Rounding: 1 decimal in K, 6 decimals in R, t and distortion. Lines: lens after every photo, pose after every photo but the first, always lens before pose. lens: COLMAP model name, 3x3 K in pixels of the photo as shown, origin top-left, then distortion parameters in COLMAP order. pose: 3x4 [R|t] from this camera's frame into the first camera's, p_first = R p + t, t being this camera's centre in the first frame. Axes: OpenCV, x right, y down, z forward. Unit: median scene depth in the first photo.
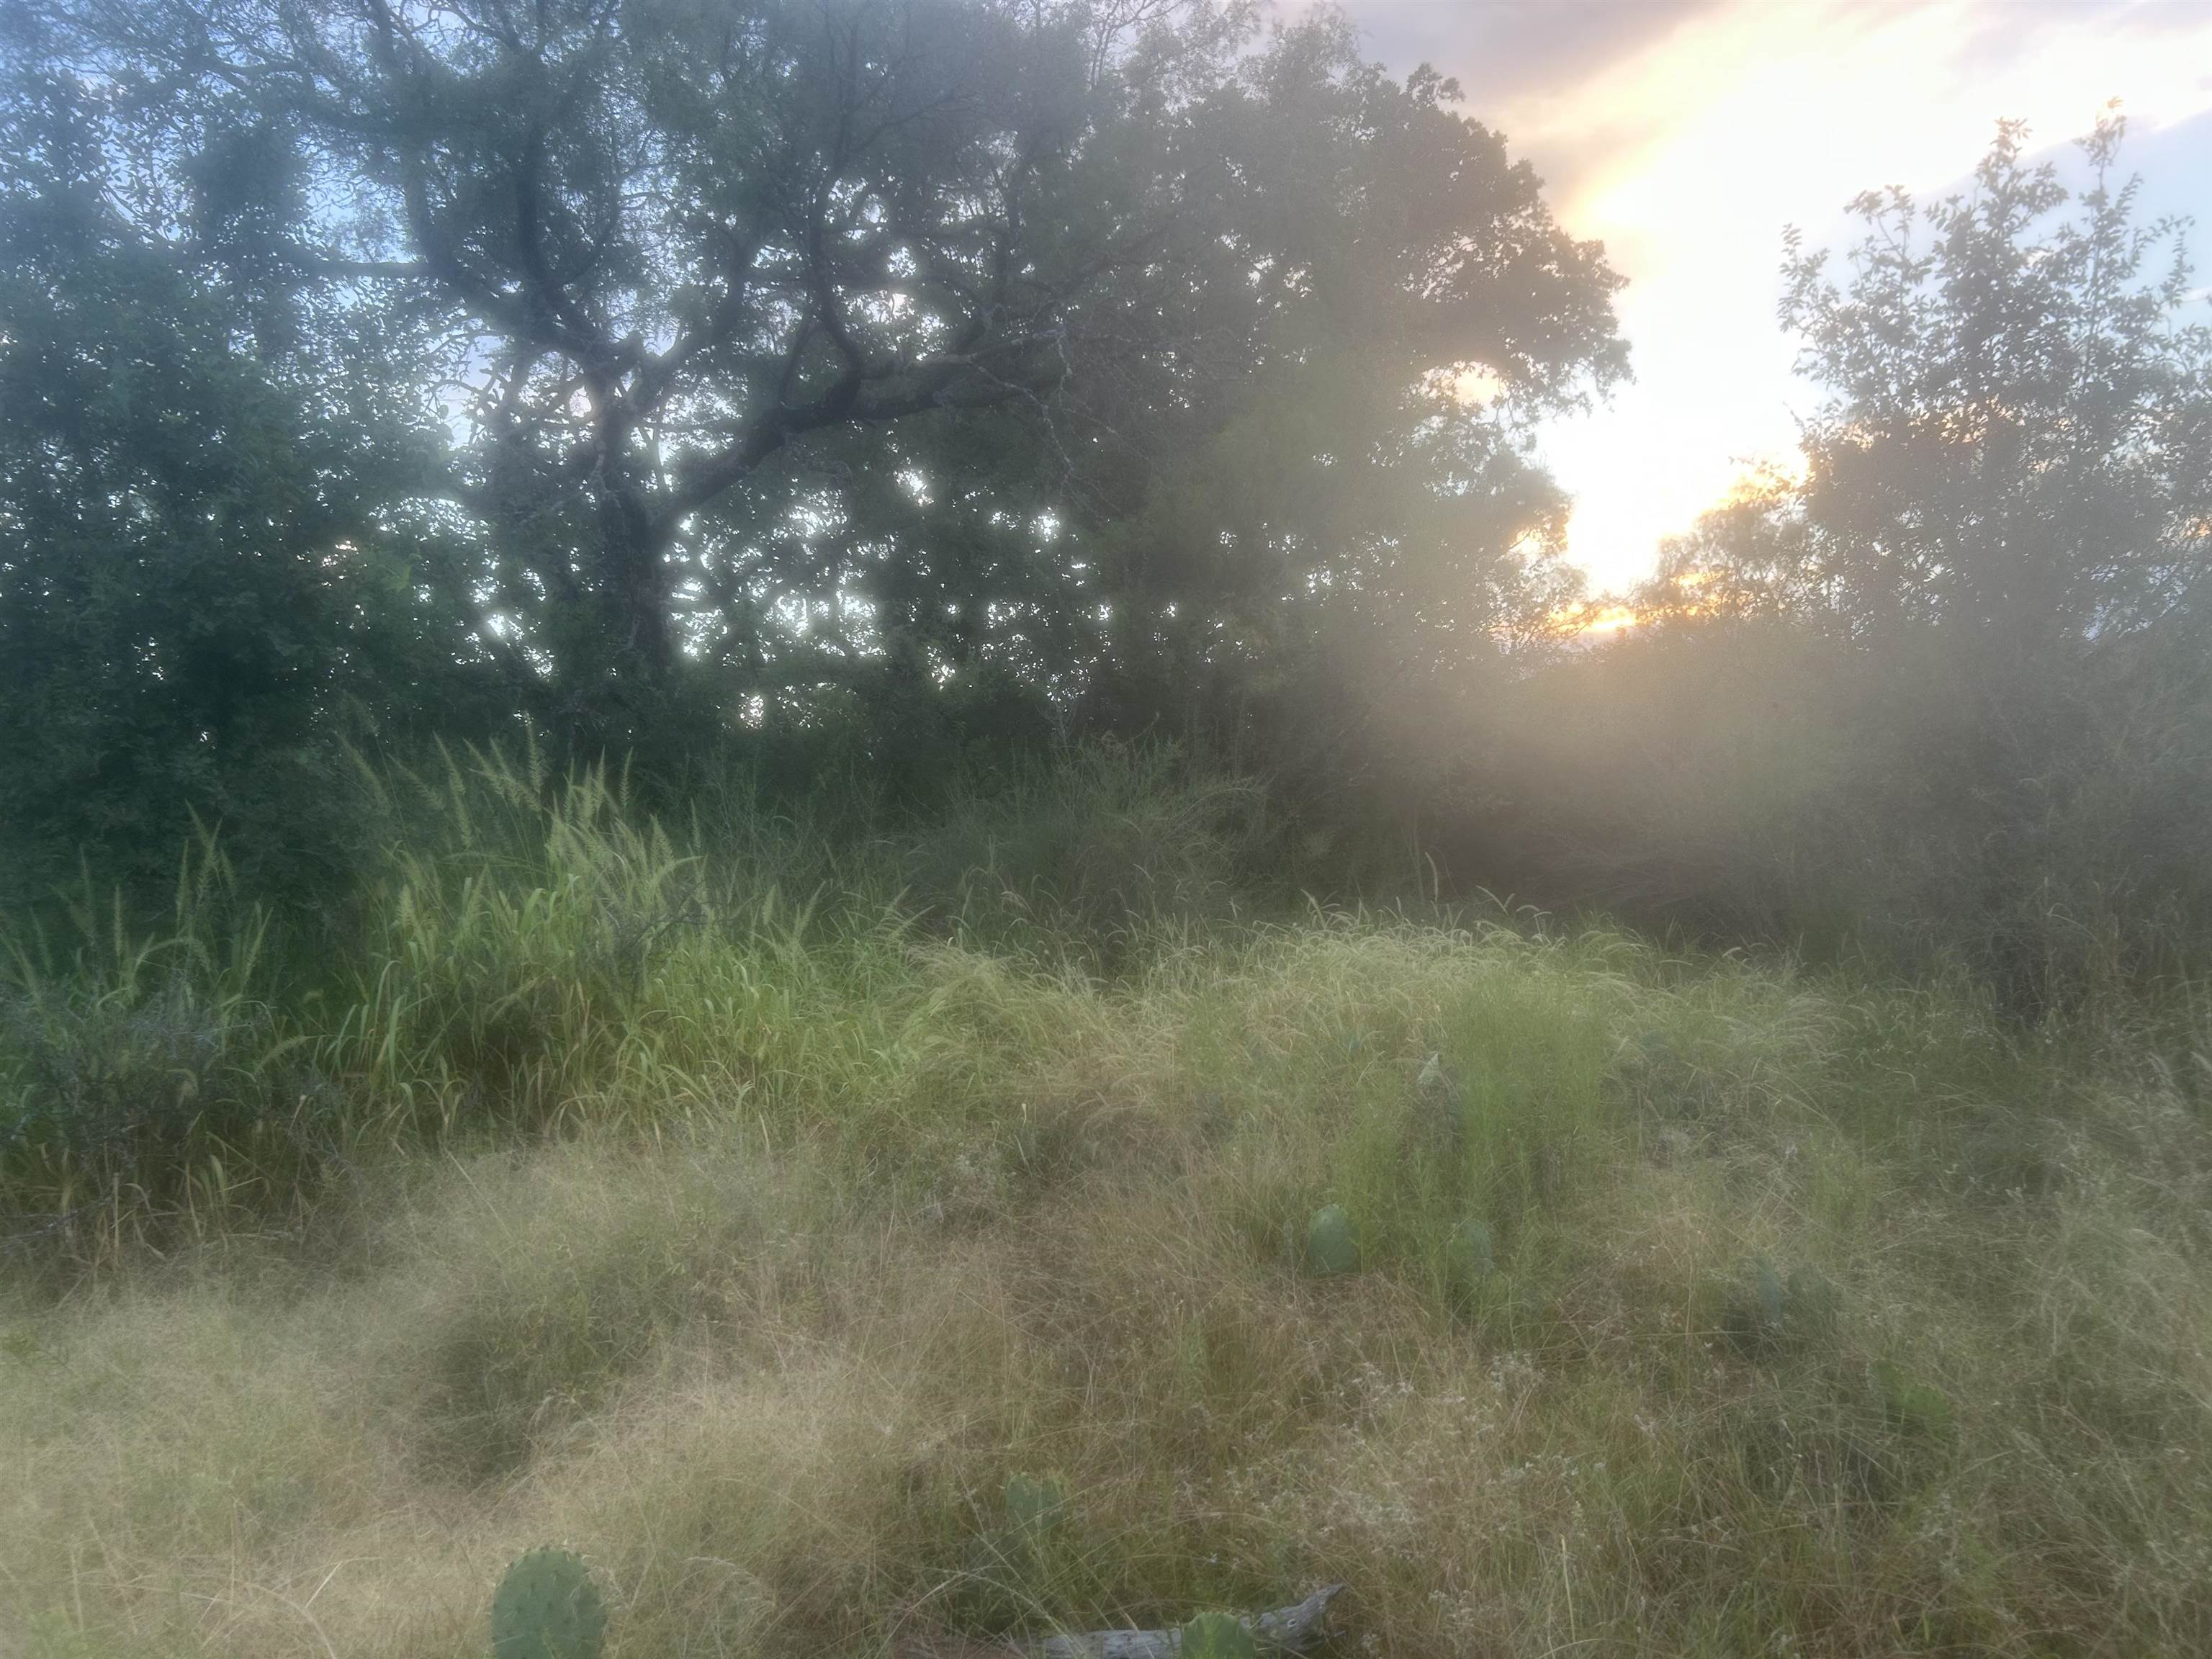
lens RADIAL K [[1663.8, 0, 1112.3], [0, 1663.8, 833.4], [0, 0, 1]] dist [0.031666, -0.018465]
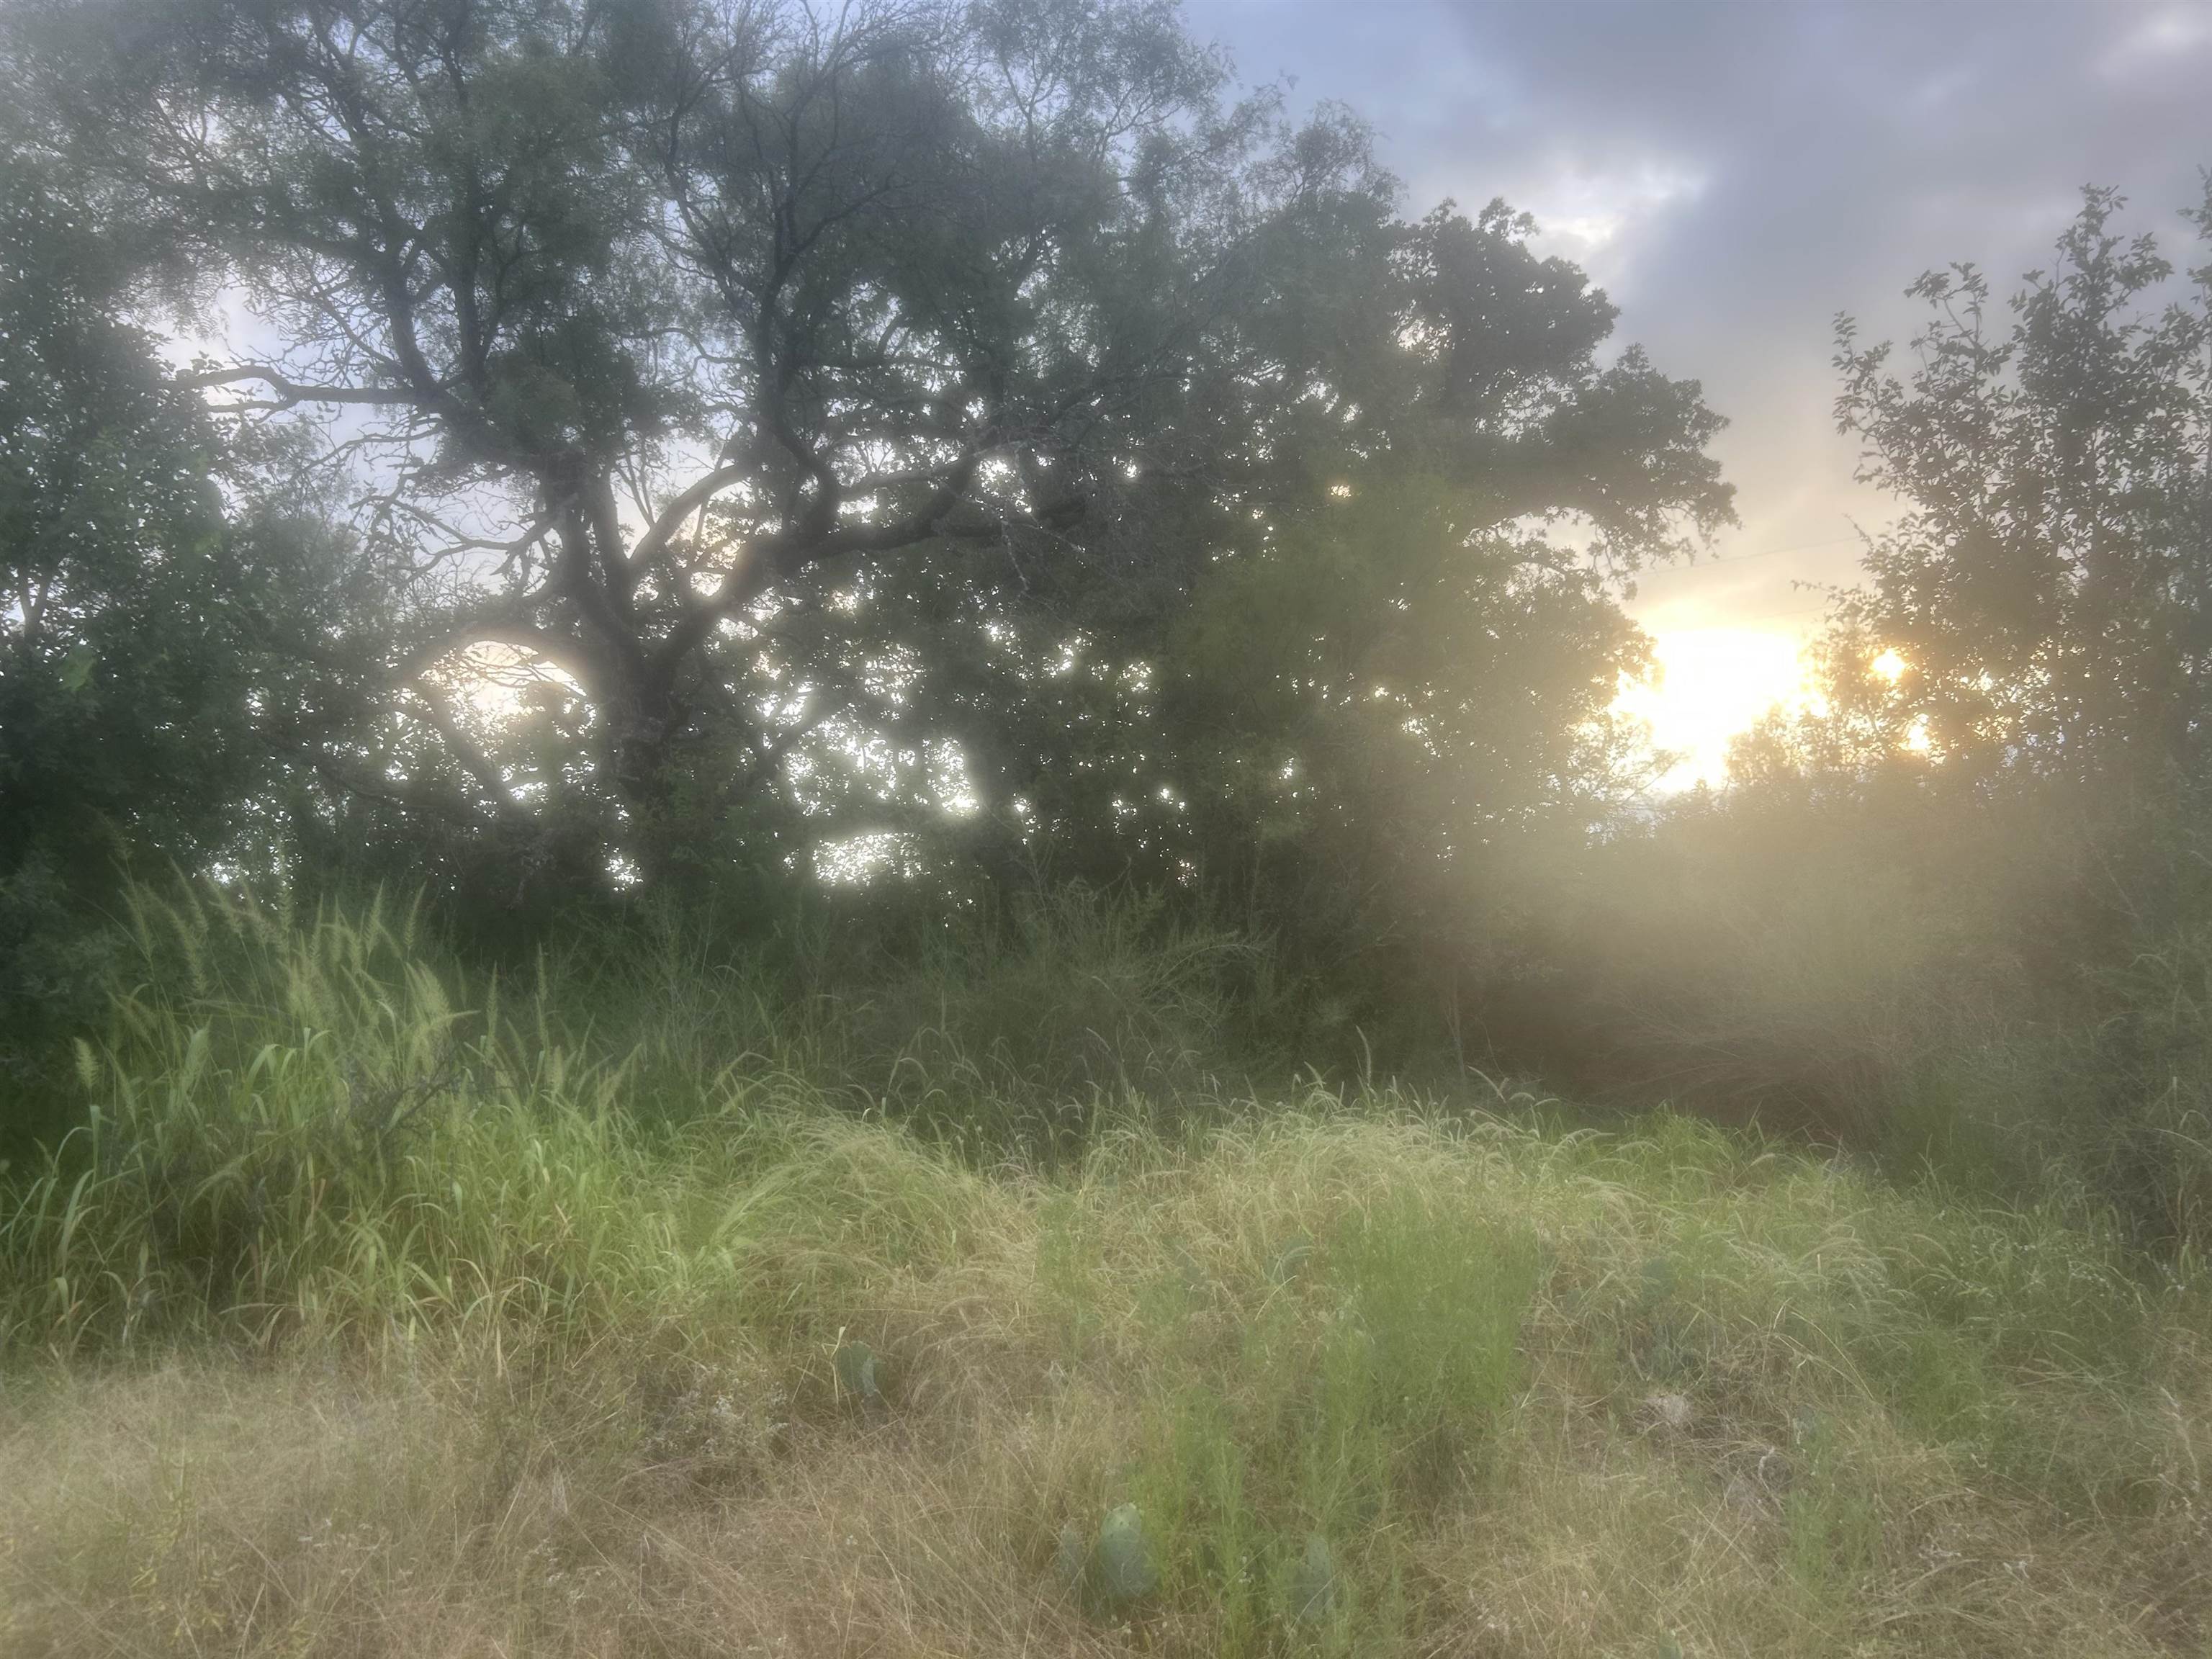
lens RADIAL K [[1663.8, 0, 1098.2], [0, 1663.8, 827.3], [0, 0, 1]] dist [0.031666, -0.018465]
pose [[0.995812, 0.014140, -0.090321, 0.097642], [-0.022989, 0.994951, -0.097698, -0.002134], [0.088483, 0.099366, 0.991109, 0.122961]]
